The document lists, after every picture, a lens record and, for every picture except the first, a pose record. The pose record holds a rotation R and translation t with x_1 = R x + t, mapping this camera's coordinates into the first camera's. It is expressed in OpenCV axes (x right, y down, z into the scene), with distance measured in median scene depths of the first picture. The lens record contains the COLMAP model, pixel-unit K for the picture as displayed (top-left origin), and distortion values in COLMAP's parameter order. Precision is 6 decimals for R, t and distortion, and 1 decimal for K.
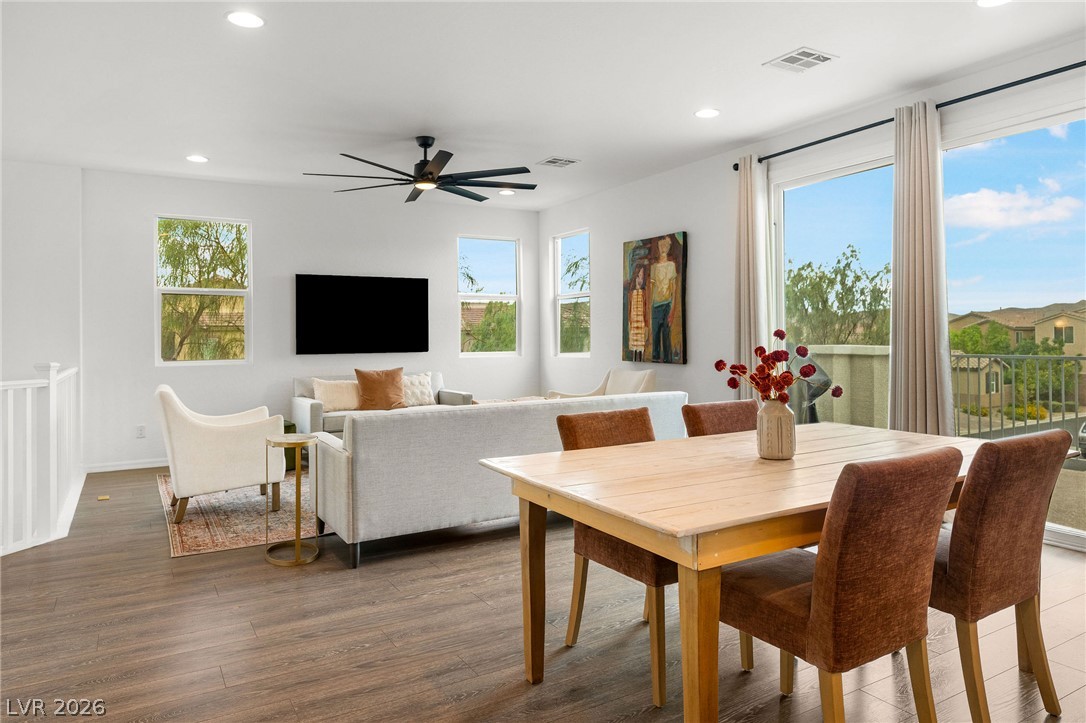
lens RADIAL K [[705.6, 0, 549.3], [0, 705.6, 334.7], [0, 0, 1]] dist [0.000565, 0.001129]
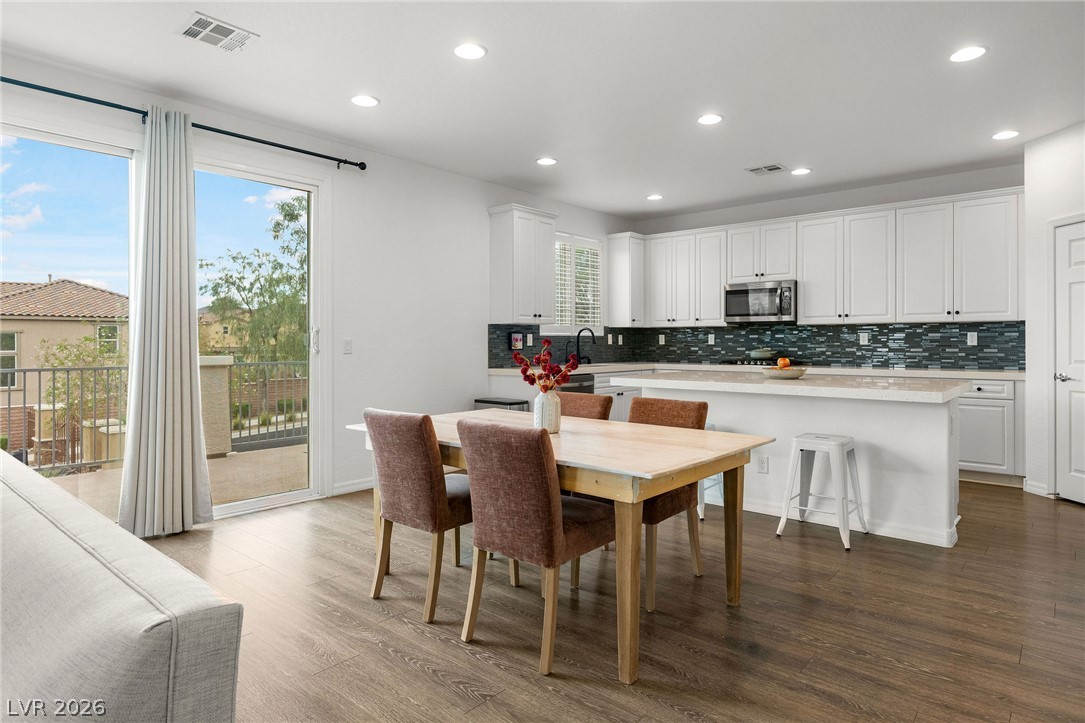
lens RADIAL K [[618.8, 0, 547.8], [0, 618.8, 343.9], [0, 0, 1]] dist [-0.000124, -0.000158]
pose [[-0.321078, 0.007598, 0.947022, -0.293632], [0.001770, 0.999971, -0.007423, 0.003867], [-0.947051, -0.000708, -0.321082, 0.493688]]
